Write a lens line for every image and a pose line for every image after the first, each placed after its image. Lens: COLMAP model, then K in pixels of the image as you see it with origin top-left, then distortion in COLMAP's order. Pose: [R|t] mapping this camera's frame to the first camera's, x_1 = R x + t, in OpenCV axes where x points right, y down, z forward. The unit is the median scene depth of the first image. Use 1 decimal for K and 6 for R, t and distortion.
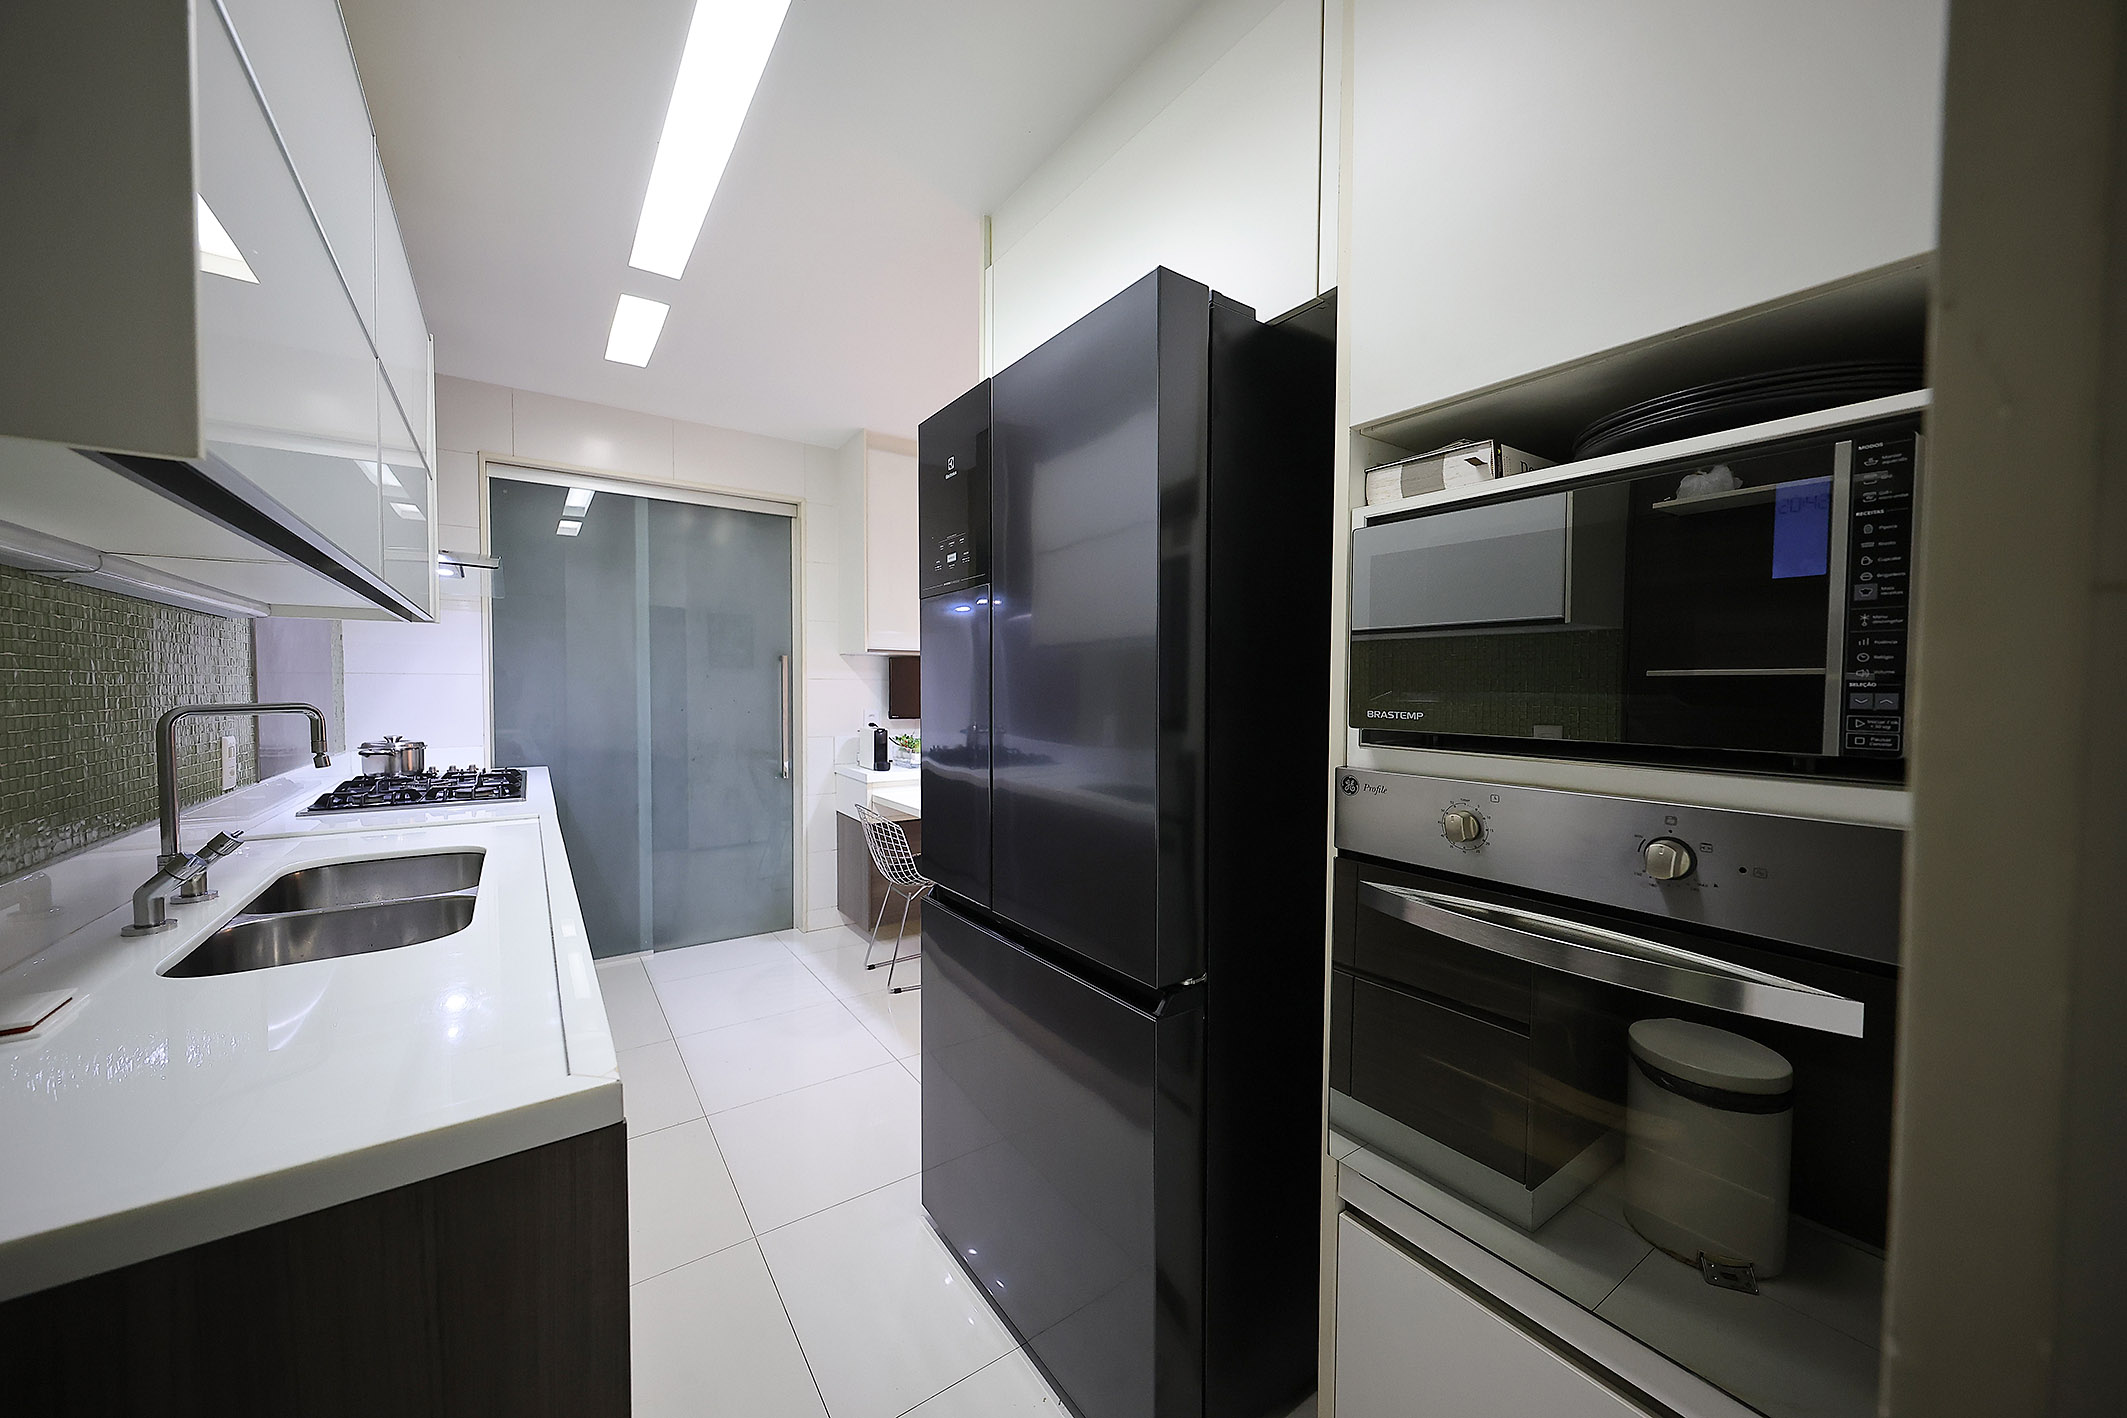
lens RADIAL K [[763.8, 0, 1073.1], [0, 763.8, 706.2], [0, 0, 1]] dist [0.002567, -0.000208]
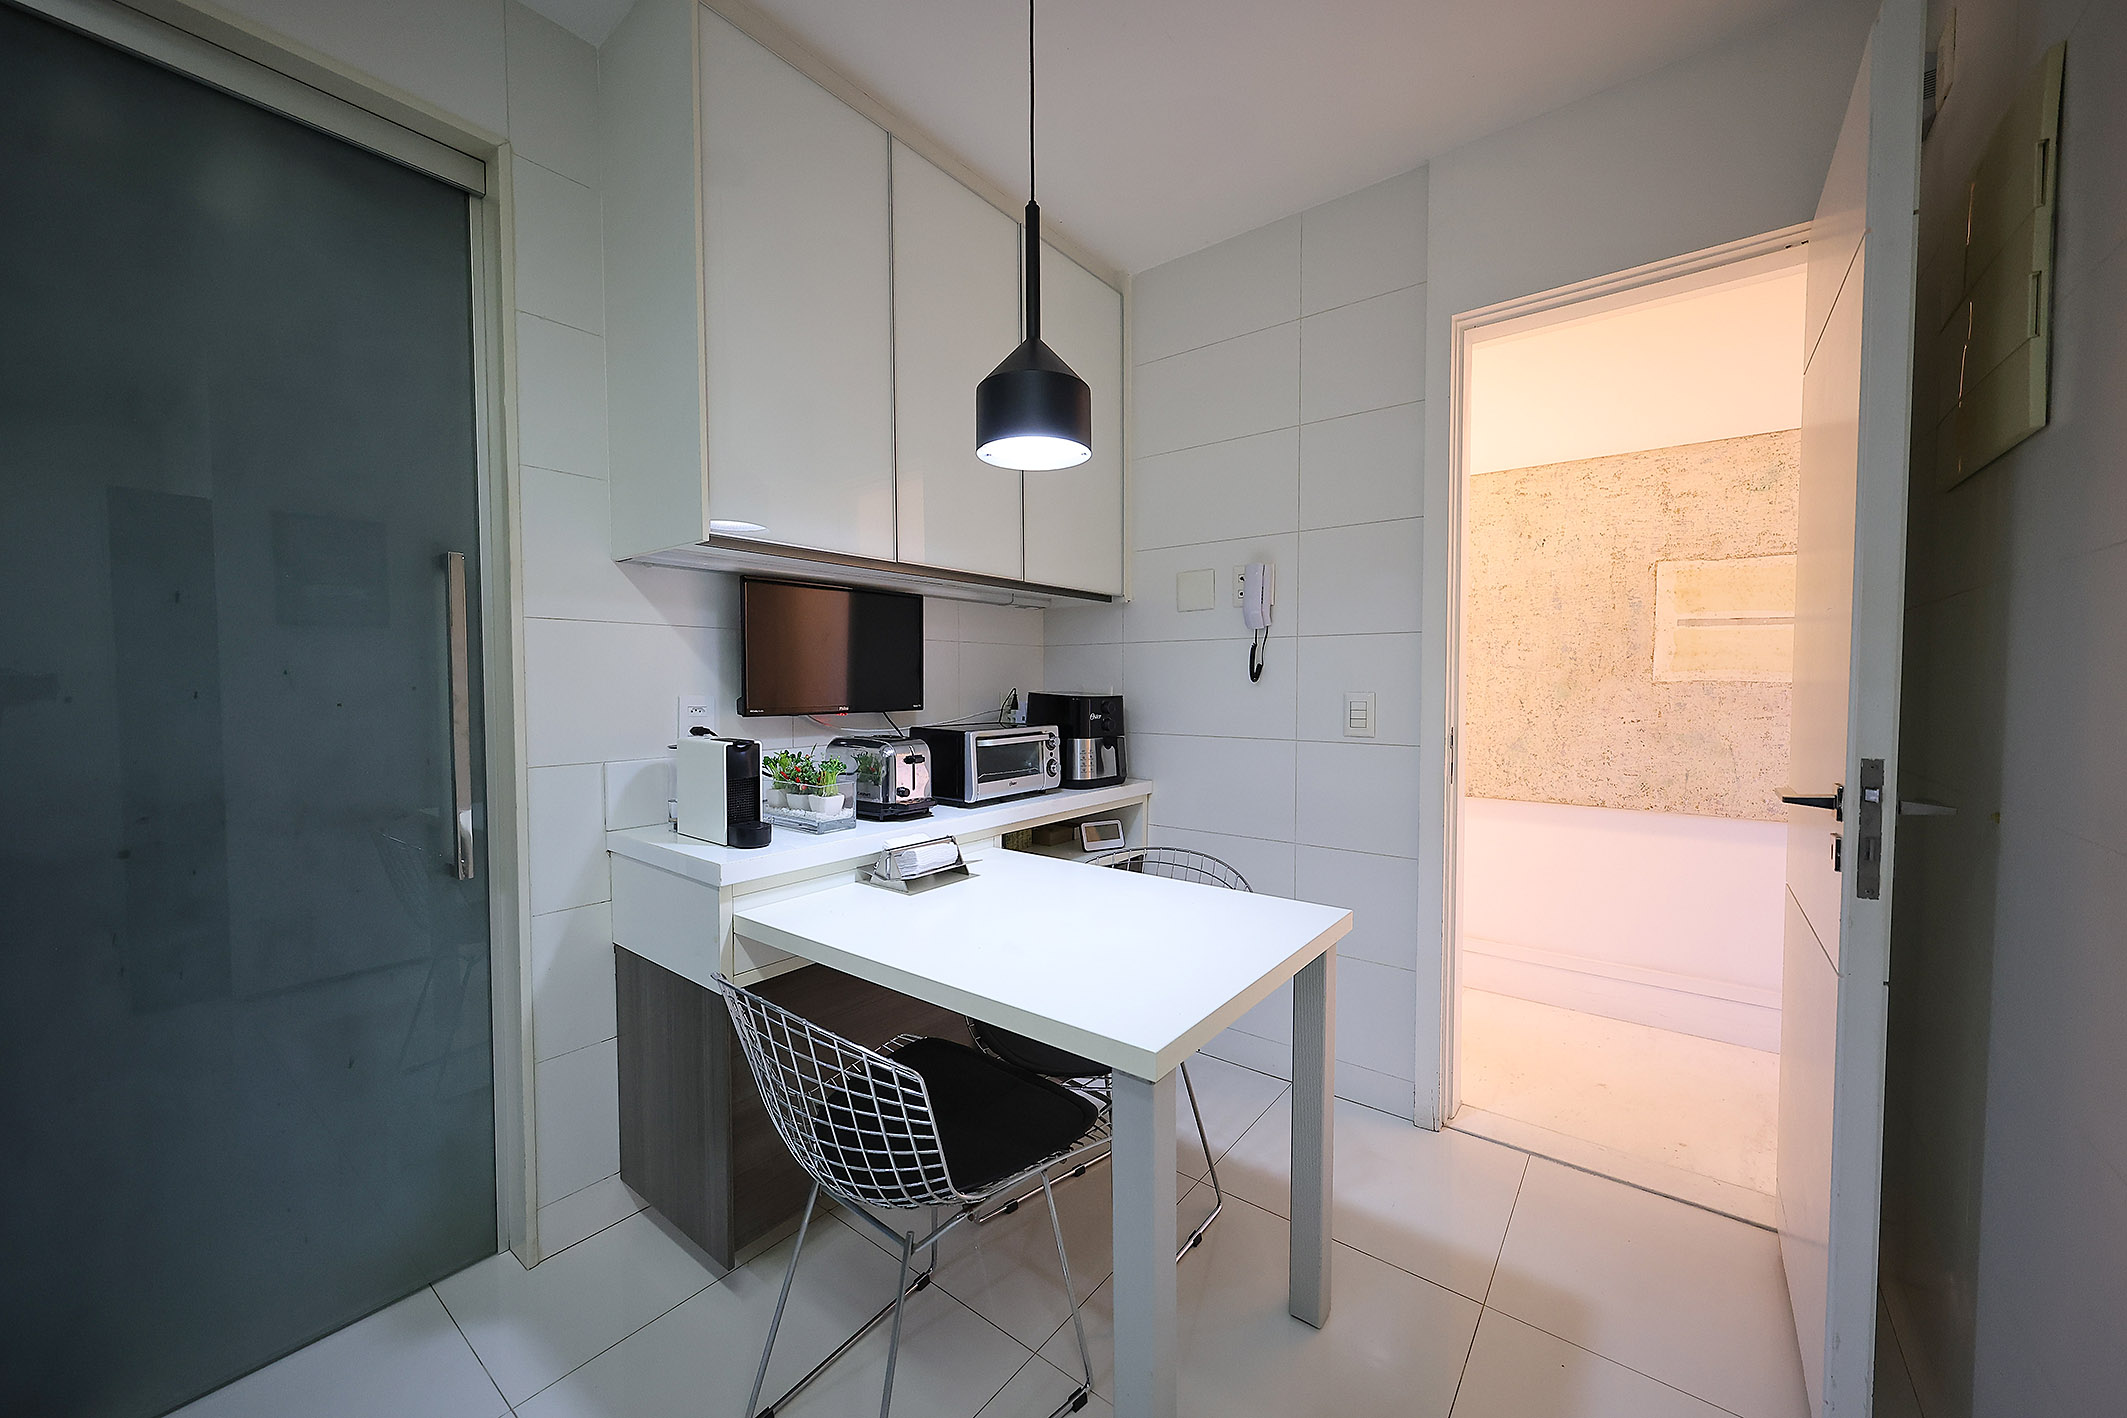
lens RADIAL K [[763.8, 0, 1052.4], [0, 763.8, 713.5], [0, 0, 1]] dist [0.002567, -0.000208]
pose [[0.958441, -0.013862, 0.284955, -0.201813], [0.010627, 0.999860, 0.012896, 0.011369], [-0.285094, -0.009332, 0.958454, 0.548699]]
